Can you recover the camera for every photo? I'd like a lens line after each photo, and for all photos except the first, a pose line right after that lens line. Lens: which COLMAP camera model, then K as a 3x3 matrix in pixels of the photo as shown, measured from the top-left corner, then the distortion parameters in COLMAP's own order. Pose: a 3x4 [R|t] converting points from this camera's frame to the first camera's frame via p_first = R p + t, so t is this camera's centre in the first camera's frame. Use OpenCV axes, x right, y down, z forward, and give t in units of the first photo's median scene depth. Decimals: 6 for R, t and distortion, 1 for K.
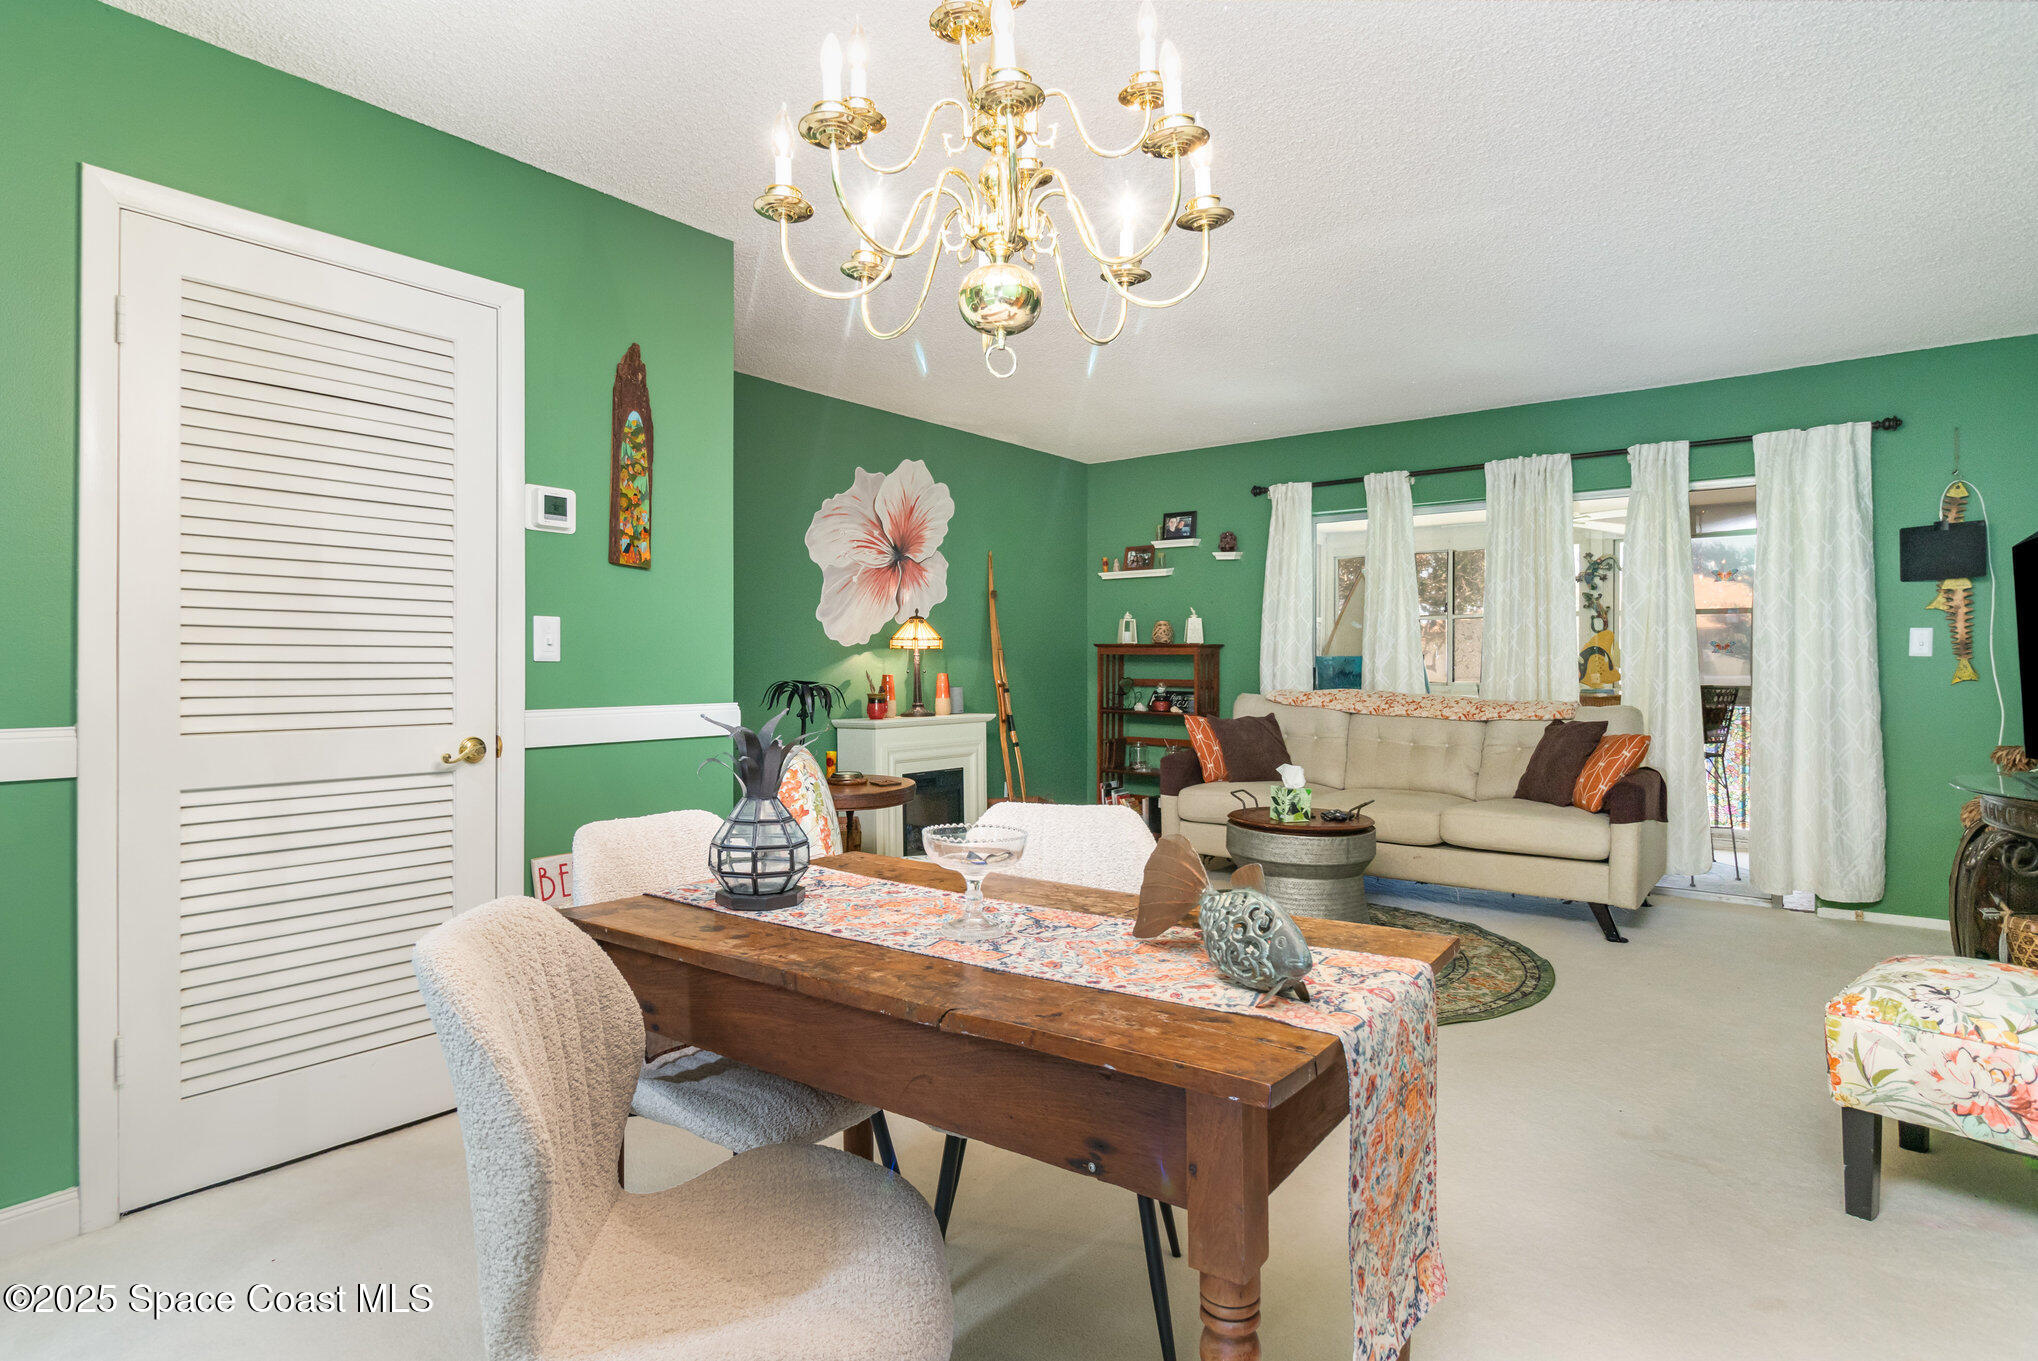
lens RADIAL K [[1085.5, 0, 1009.3], [0, 1085.5, 668.2], [0, 0, 1]] dist [-0.002414, -0.002283]
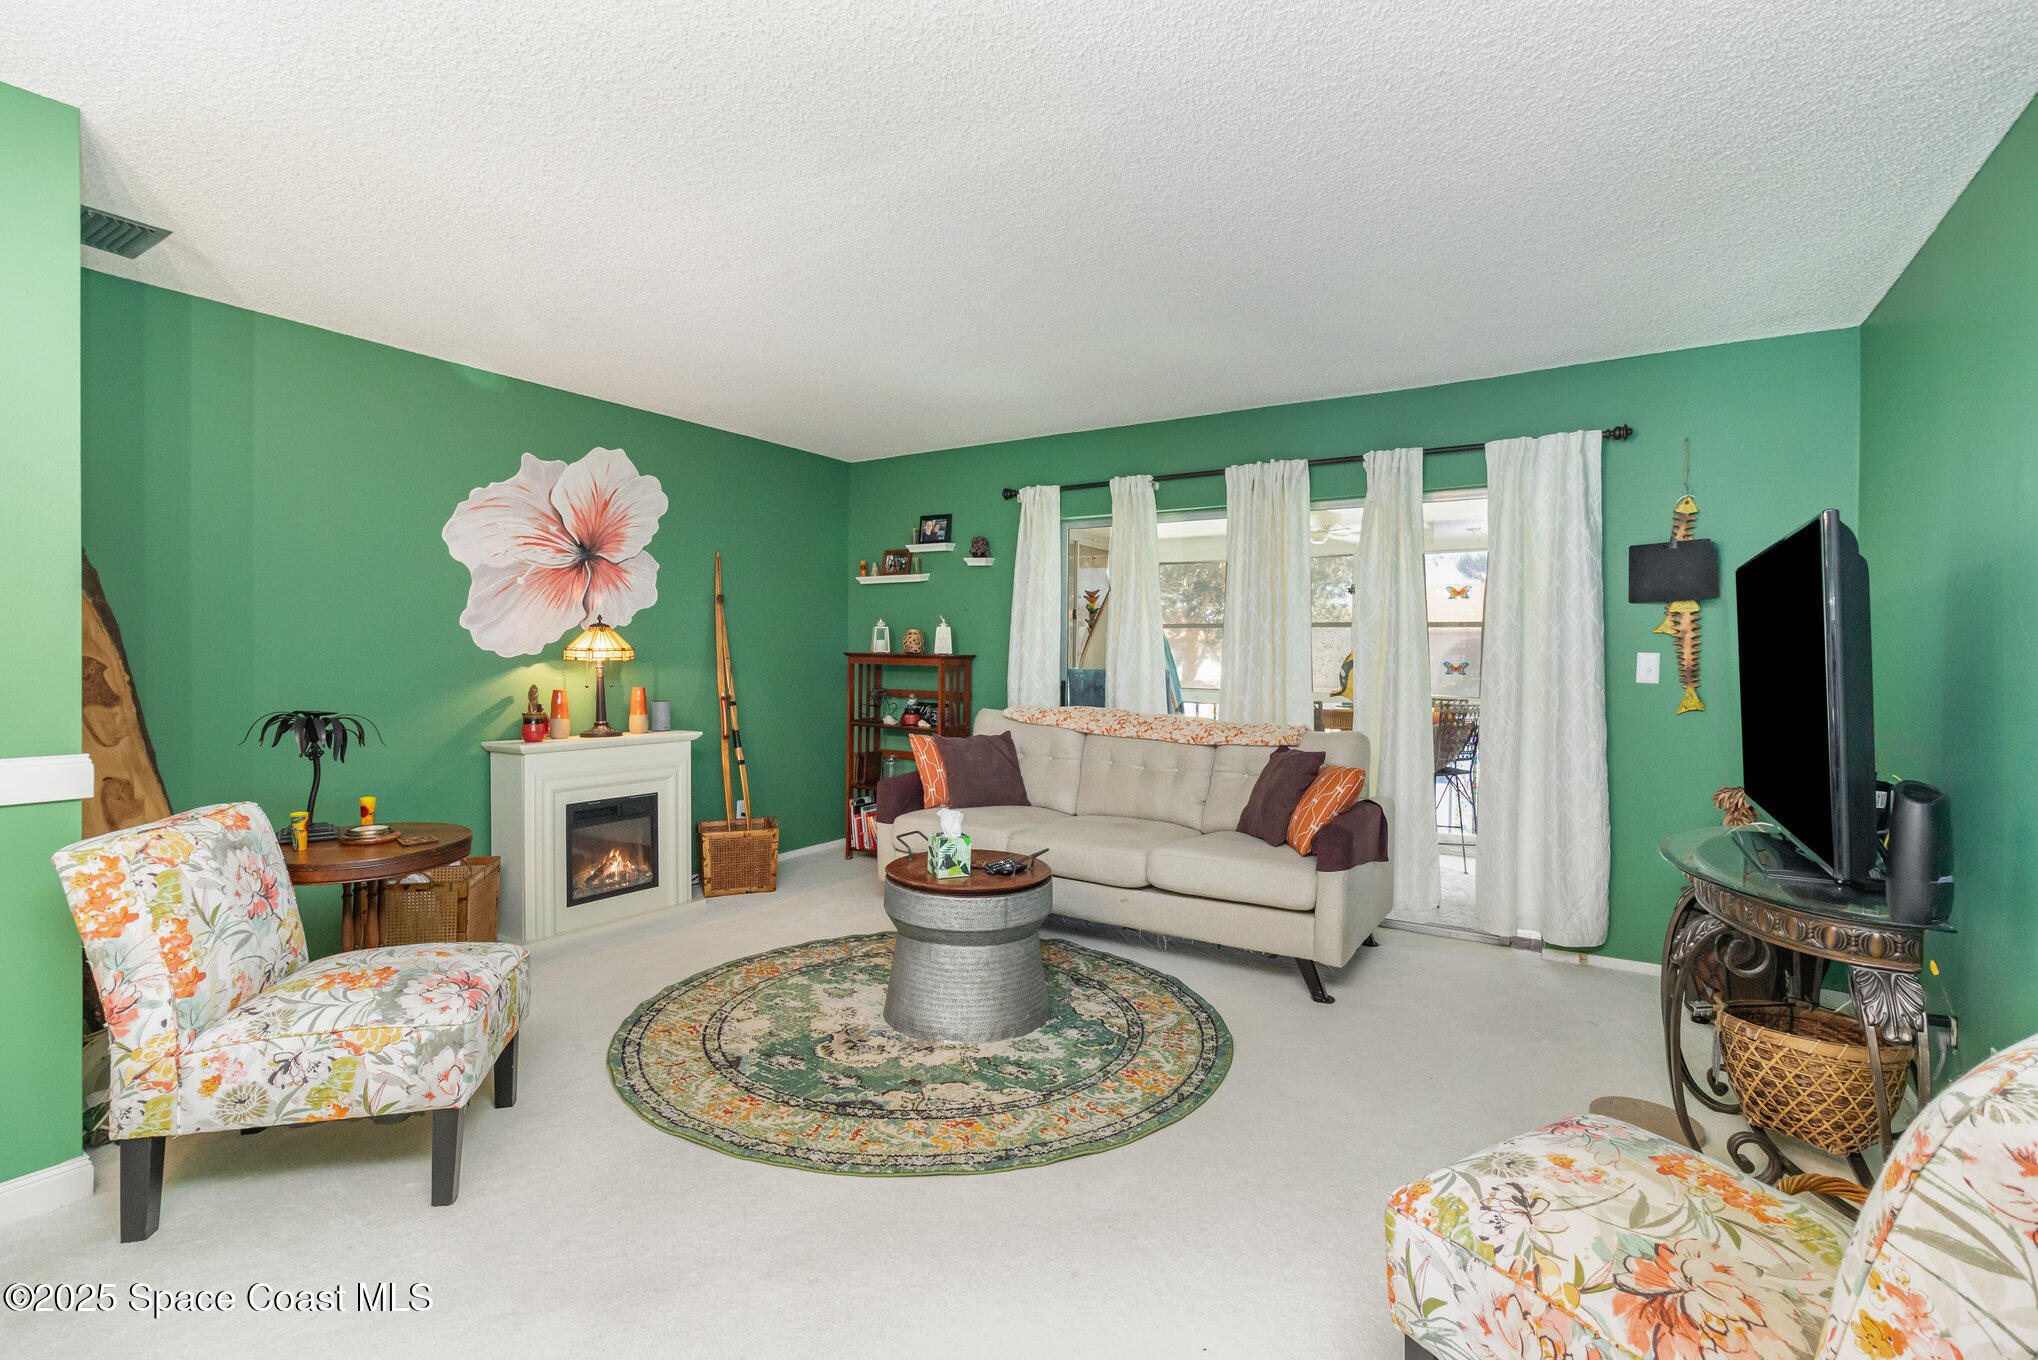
lens RADIAL K [[946.1, 0, 1034.0], [0, 946.1, 664.8], [0, 0, 1]] dist [-0.001204, 0.000478]
pose [[0.995296, 0.008014, 0.096553, 0.206318], [-0.008825, 0.999929, 0.007970, -0.025036], [-0.096482, -0.008785, 0.995296, 0.208933]]
